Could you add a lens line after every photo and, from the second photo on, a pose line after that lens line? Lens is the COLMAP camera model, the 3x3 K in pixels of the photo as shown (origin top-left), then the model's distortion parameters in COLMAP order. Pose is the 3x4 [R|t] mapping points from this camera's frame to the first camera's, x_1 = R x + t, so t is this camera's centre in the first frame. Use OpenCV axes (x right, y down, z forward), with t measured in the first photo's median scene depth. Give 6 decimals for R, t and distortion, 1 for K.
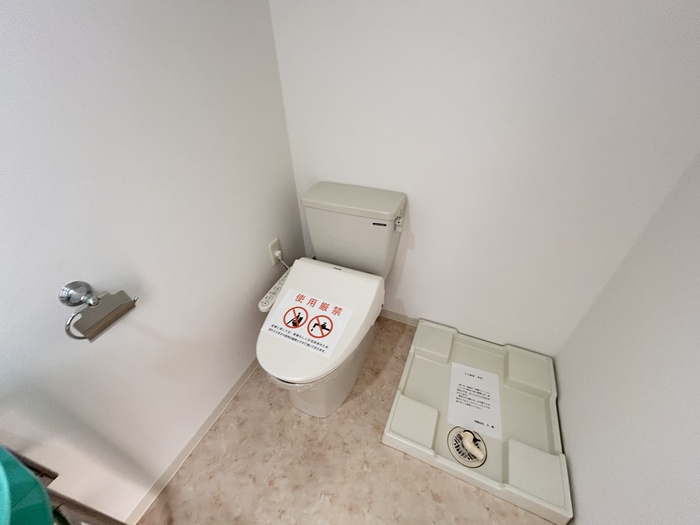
lens RADIAL K [[284.7, 0, 347.2], [0, 284.7, 262.0], [0, 0, 1]] dist [-0.001237, 0.000727]
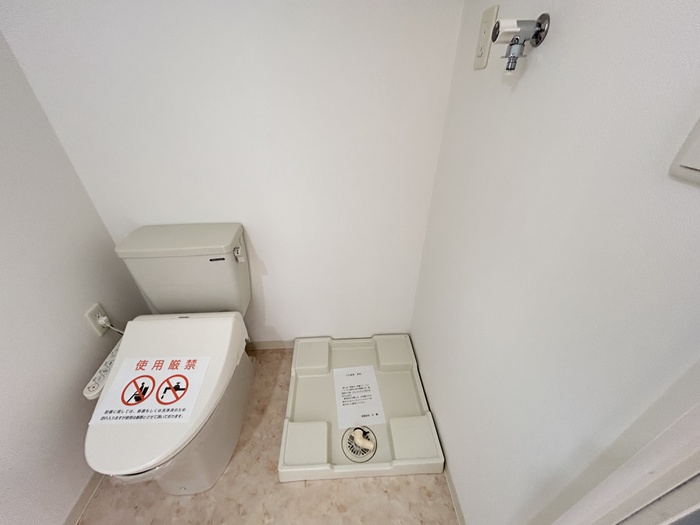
lens RADIAL K [[284.7, 0, 347.2], [0, 284.7, 262.0], [0, 0, 1]] dist [-0.001237, 0.000727]
pose [[0.891742, -0.231166, 0.389048, 0.119389], [0.259422, 0.965537, -0.020918, 0.007973], [-0.370805, 0.119582, 0.920980, -0.036026]]
